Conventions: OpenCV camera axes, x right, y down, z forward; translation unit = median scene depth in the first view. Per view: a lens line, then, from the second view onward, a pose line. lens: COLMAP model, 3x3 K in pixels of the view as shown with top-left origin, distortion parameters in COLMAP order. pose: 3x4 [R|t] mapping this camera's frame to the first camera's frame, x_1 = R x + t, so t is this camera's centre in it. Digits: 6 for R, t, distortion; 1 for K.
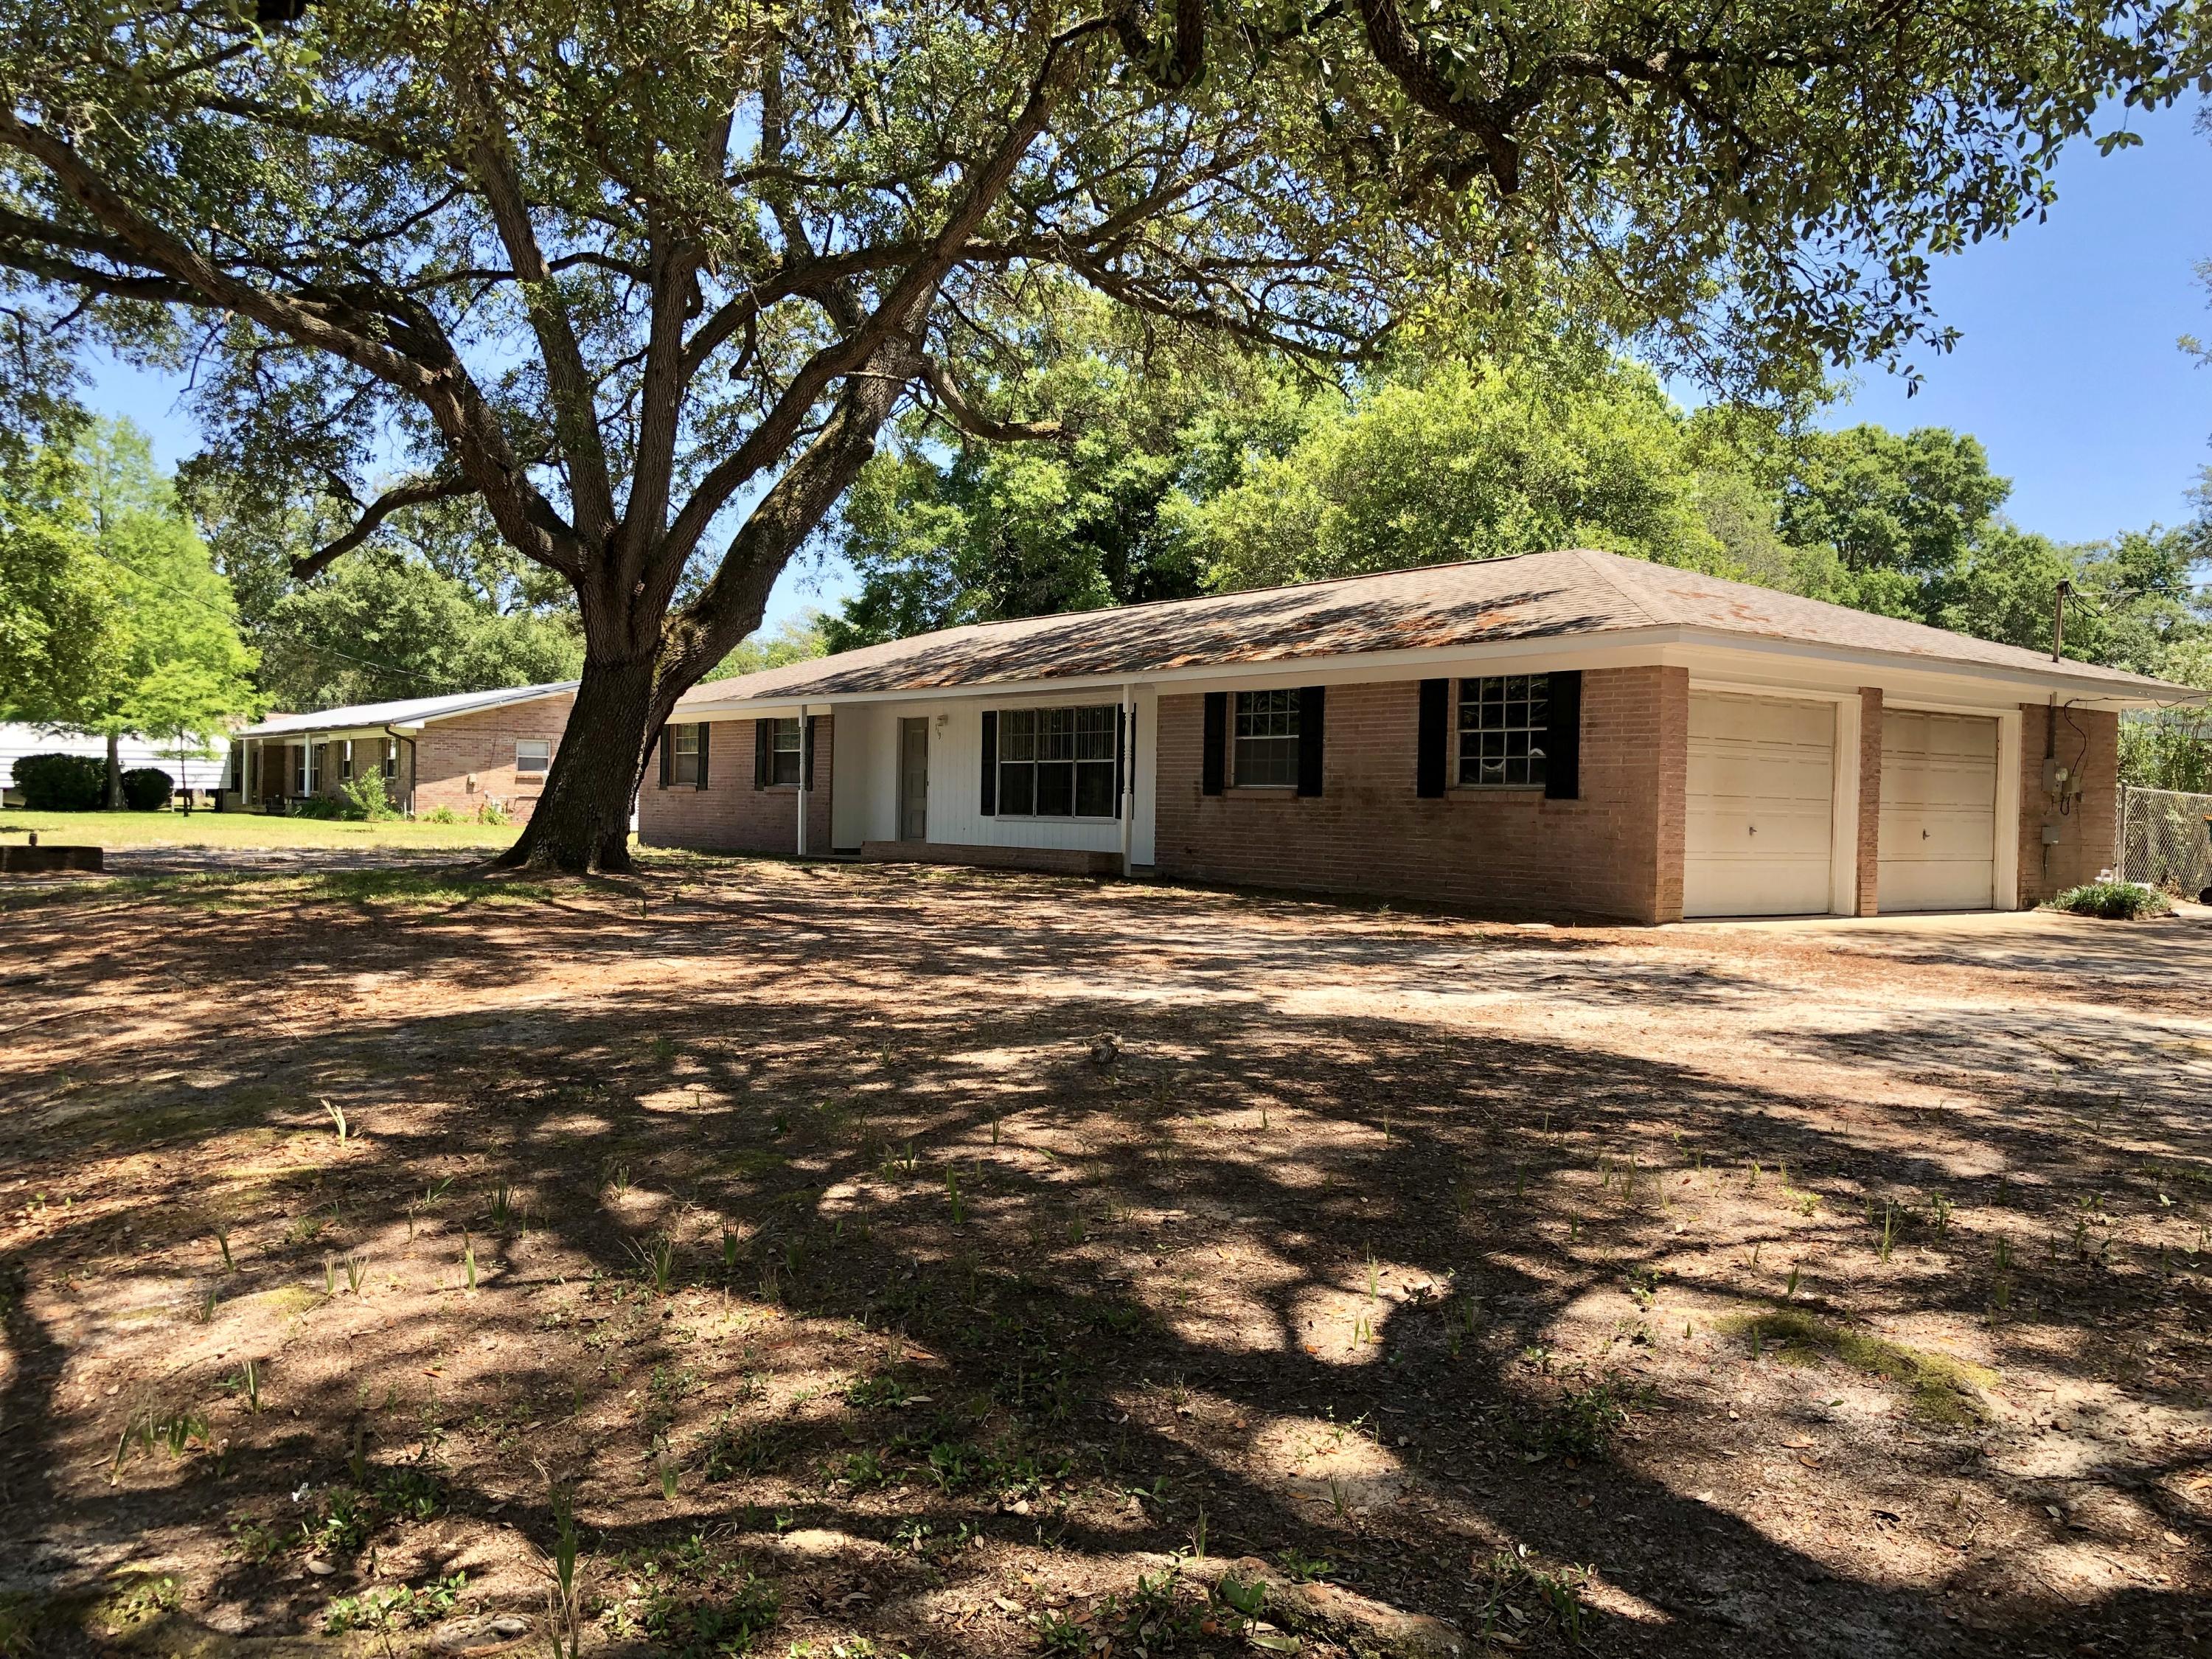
lens RADIAL K [[1806.6, 0, 1106.0], [0, 1806.6, 829.5], [0, 0, 1]] dist [0.001508, 0.000063]
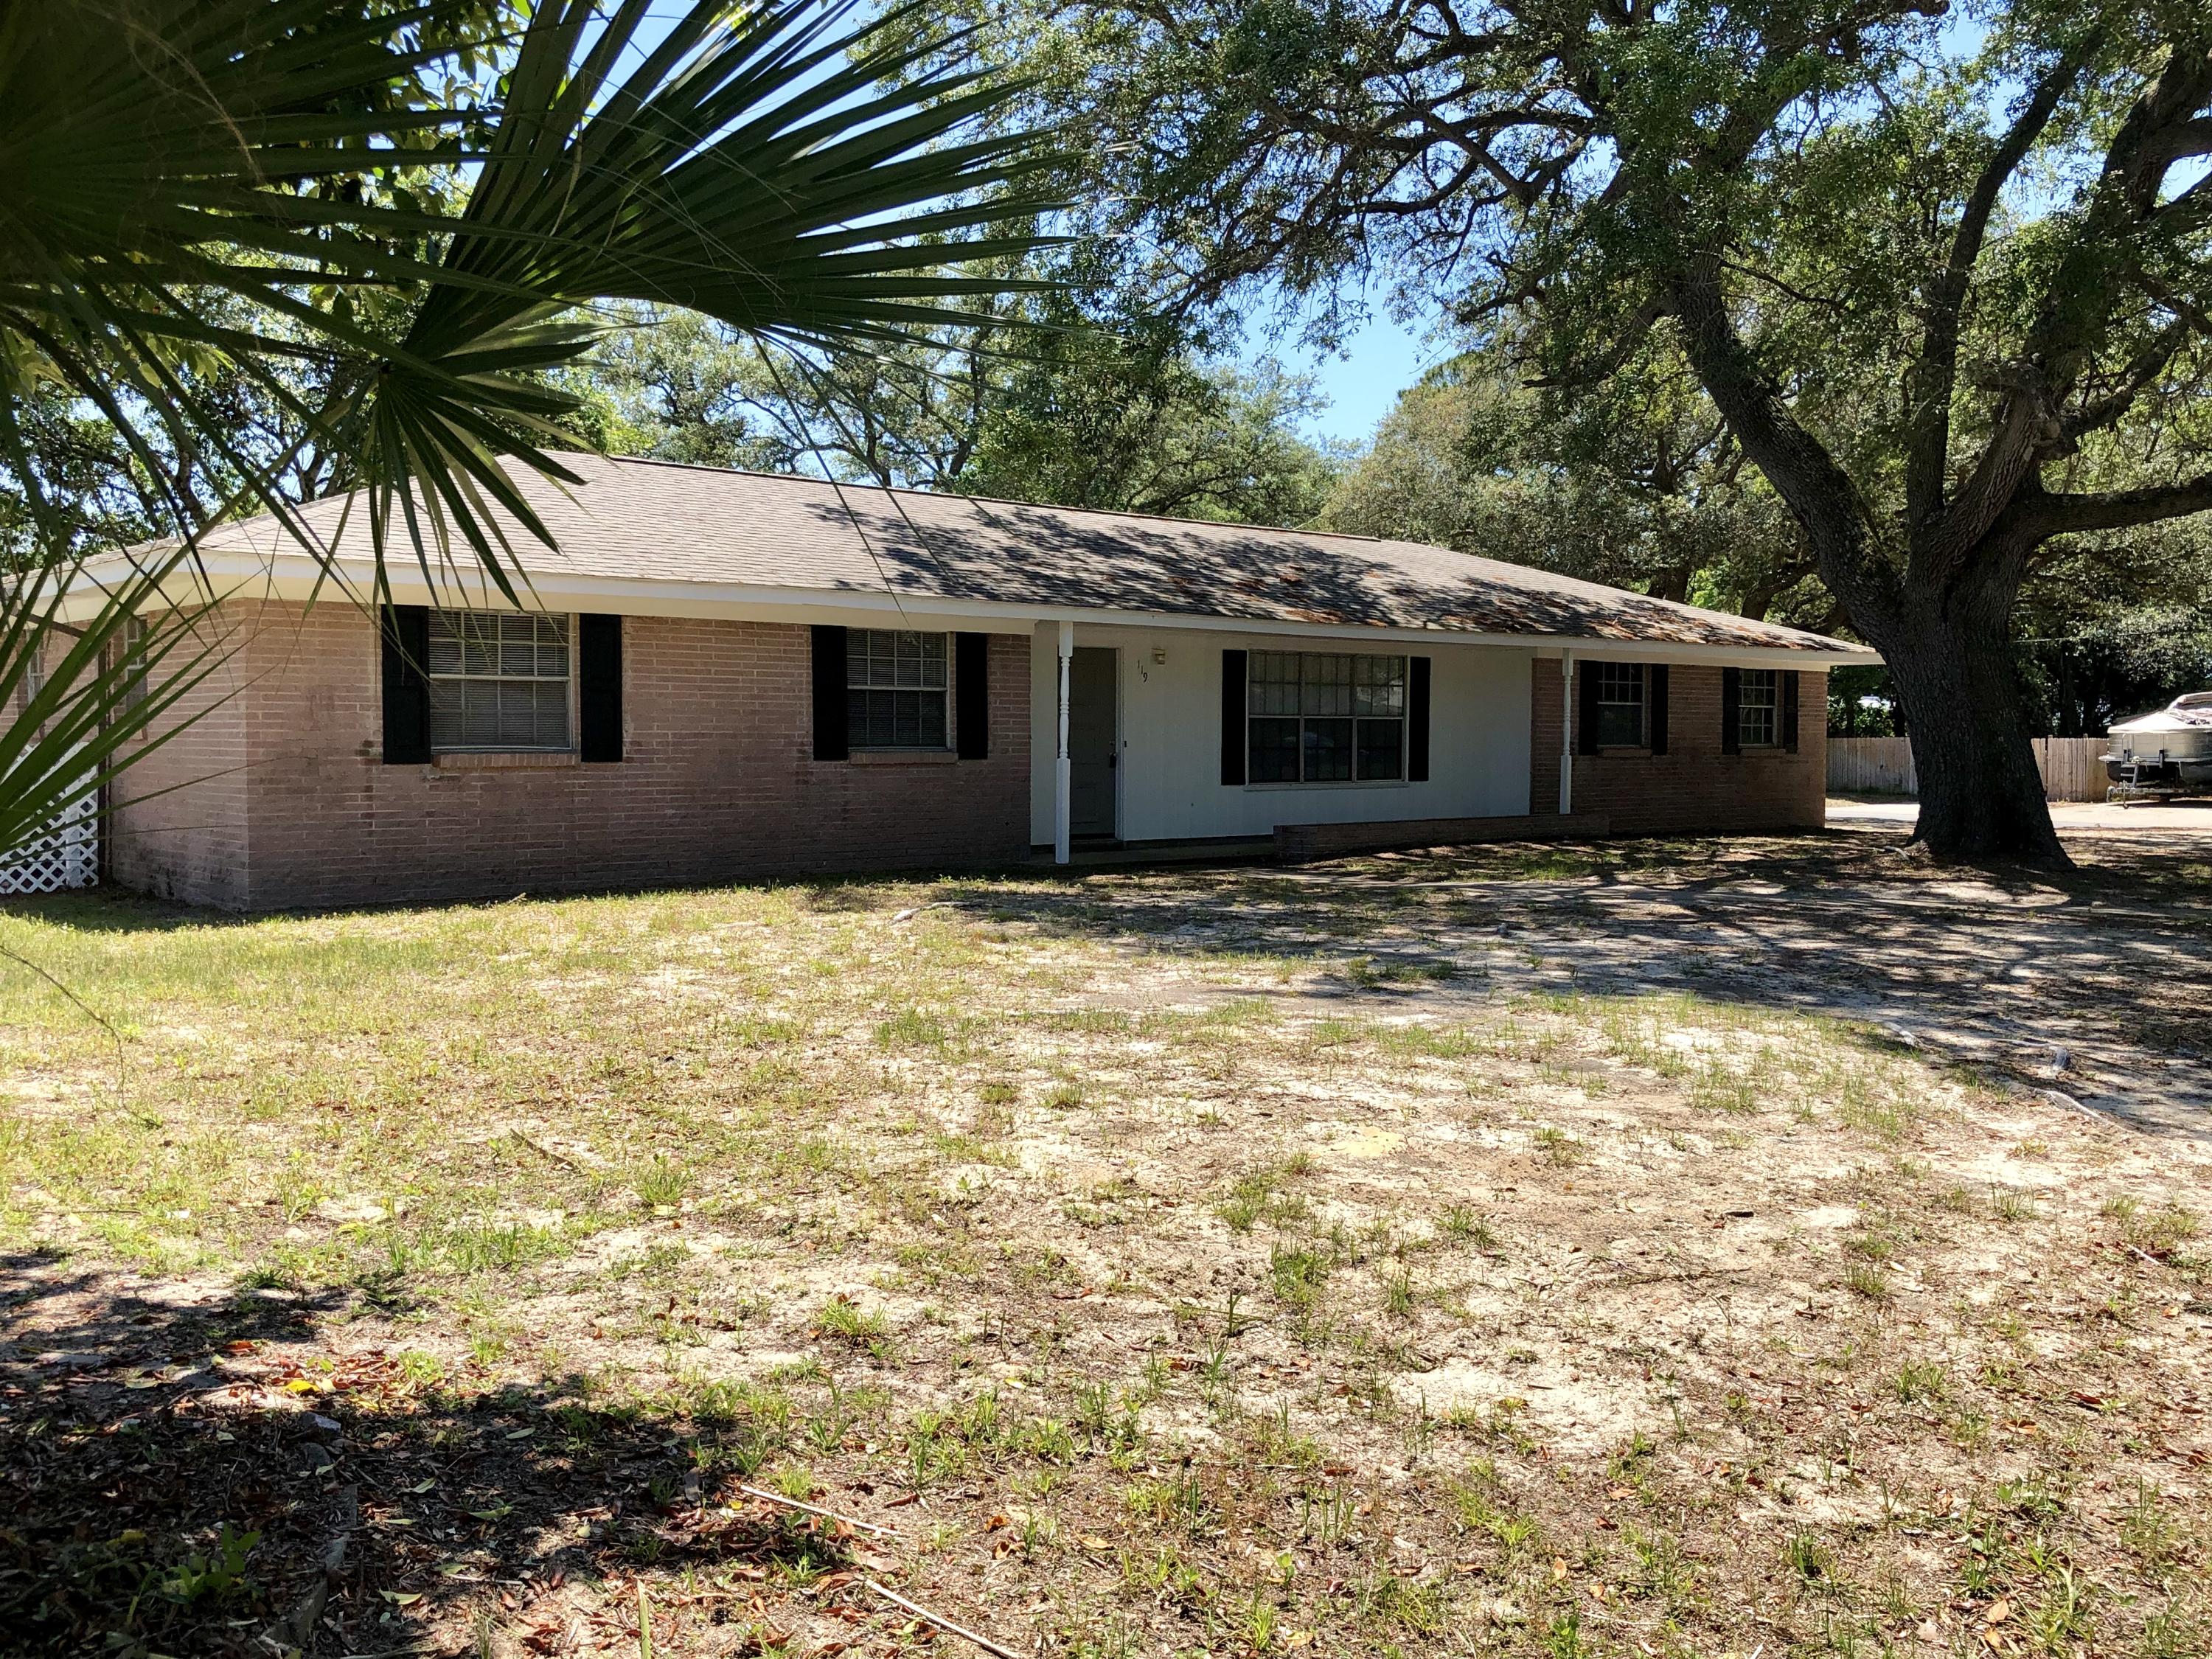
lens RADIAL K [[2045.6, 0, 1106.0], [0, 2045.6, 829.5], [0, 0, 1]] dist [0.002977, 0.000969]
pose [[-0.029277, -0.053866, 0.998119, -1.278027], [0.011800, 0.998459, 0.054230, -0.050483], [-0.999502, 0.013365, -0.028596, 1.465898]]
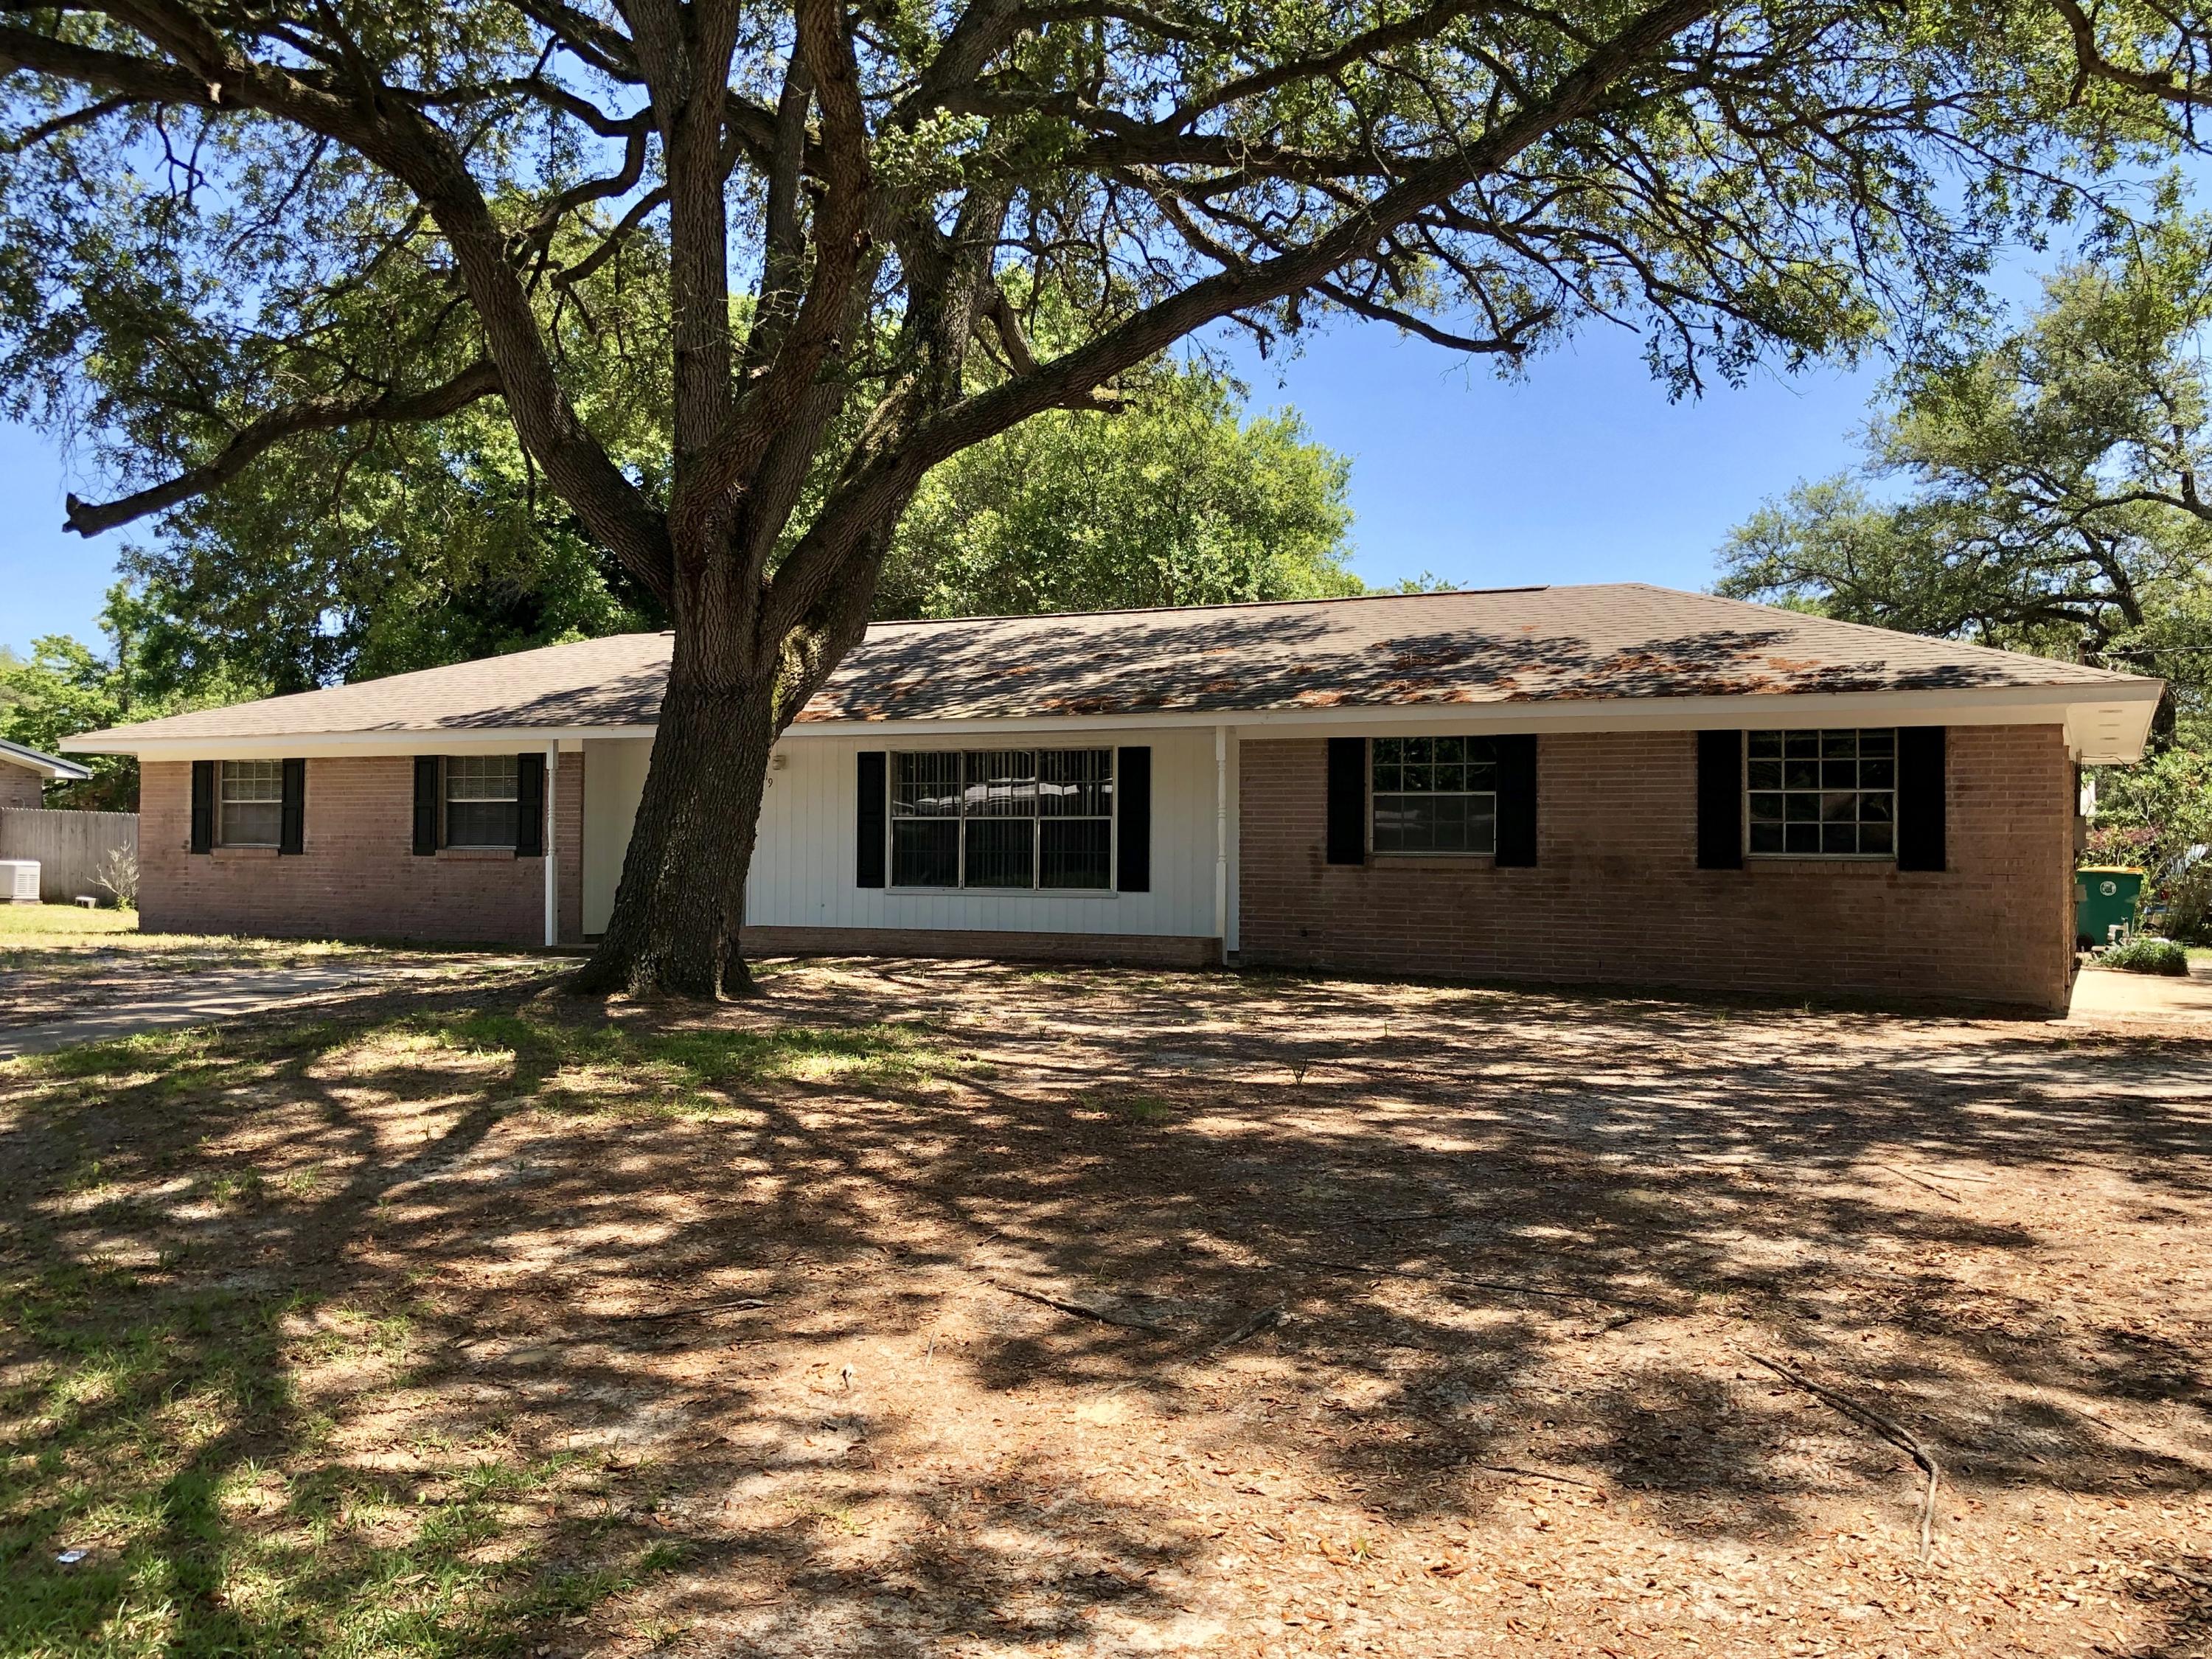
lens RADIAL K [[2045.6, 0, 1106.0], [0, 2045.6, 829.5], [0, 0, 1]] dist [0.002977, 0.000969]
pose [[0.916523, 0.001139, 0.399980, -0.440402], [0.008552, 0.999712, -0.022441, -0.015510], [-0.399890, 0.023988, 0.916249, 0.207868]]
